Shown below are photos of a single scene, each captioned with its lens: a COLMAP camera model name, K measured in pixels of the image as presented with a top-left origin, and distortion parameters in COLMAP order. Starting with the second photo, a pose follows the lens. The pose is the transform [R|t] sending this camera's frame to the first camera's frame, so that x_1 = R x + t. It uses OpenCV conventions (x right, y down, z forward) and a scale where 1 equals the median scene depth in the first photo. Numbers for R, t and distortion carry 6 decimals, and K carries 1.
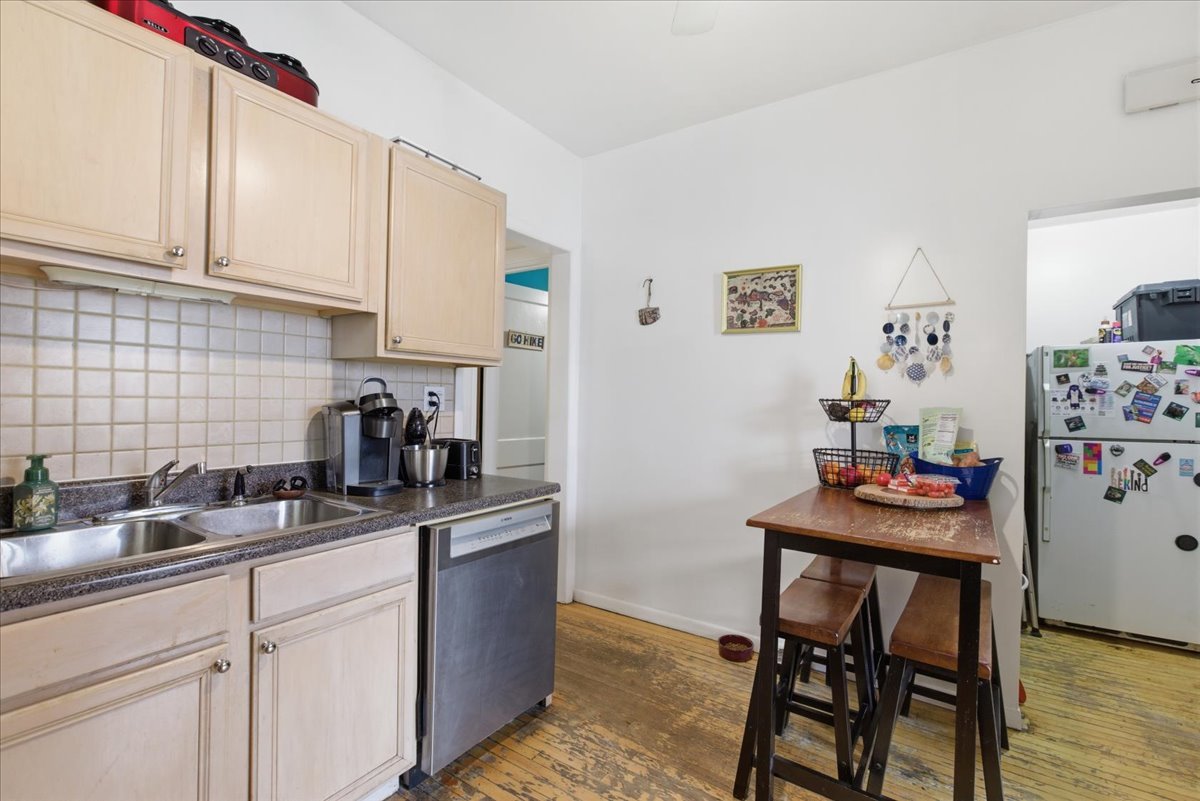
lens RADIAL K [[533.8, 0, 607.9], [0, 533.8, 401.6], [0, 0, 1]] dist [-0.015118, 0.005329]
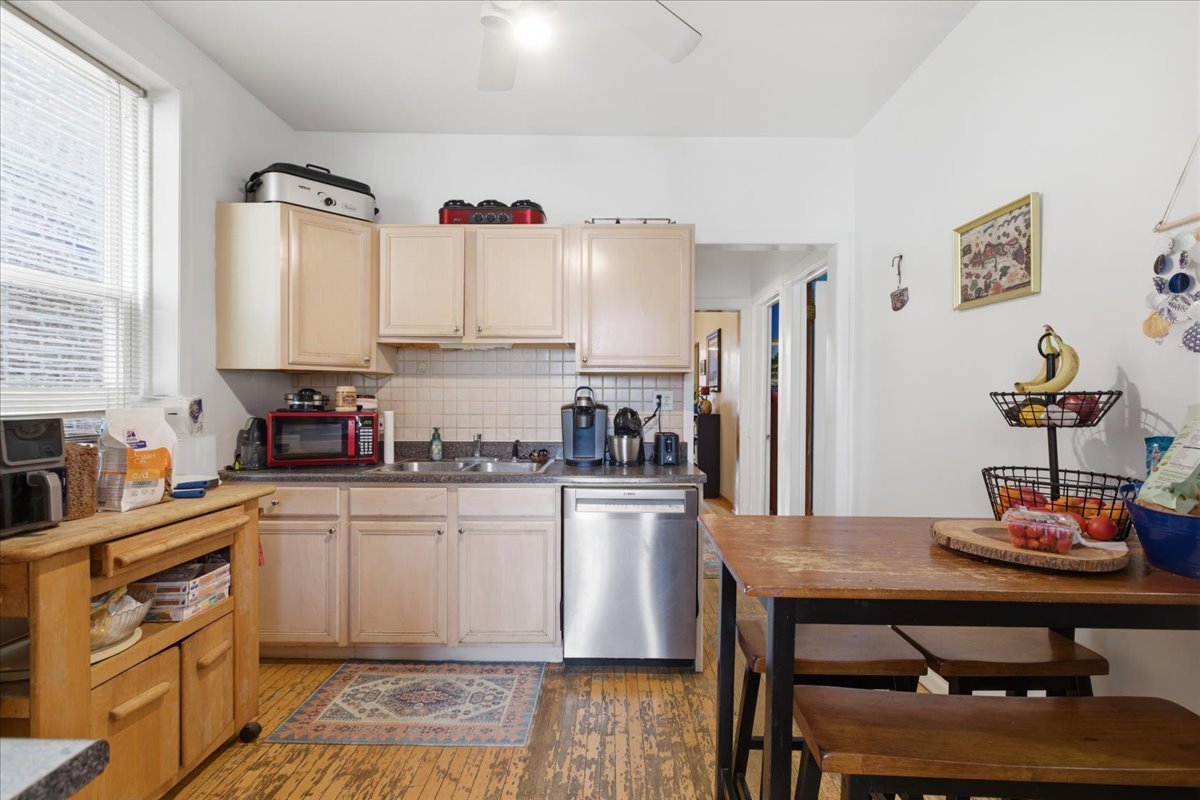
lens RADIAL K [[533.8, 0, 607.9], [0, 533.8, 401.1], [0, 0, 1]] dist [-0.015118, 0.005329]
pose [[0.550040, -0.013859, -0.835023, 0.618536], [0.003466, 0.999892, -0.014313, 0.012451], [0.835131, 0.004978, 0.550029, 0.184457]]
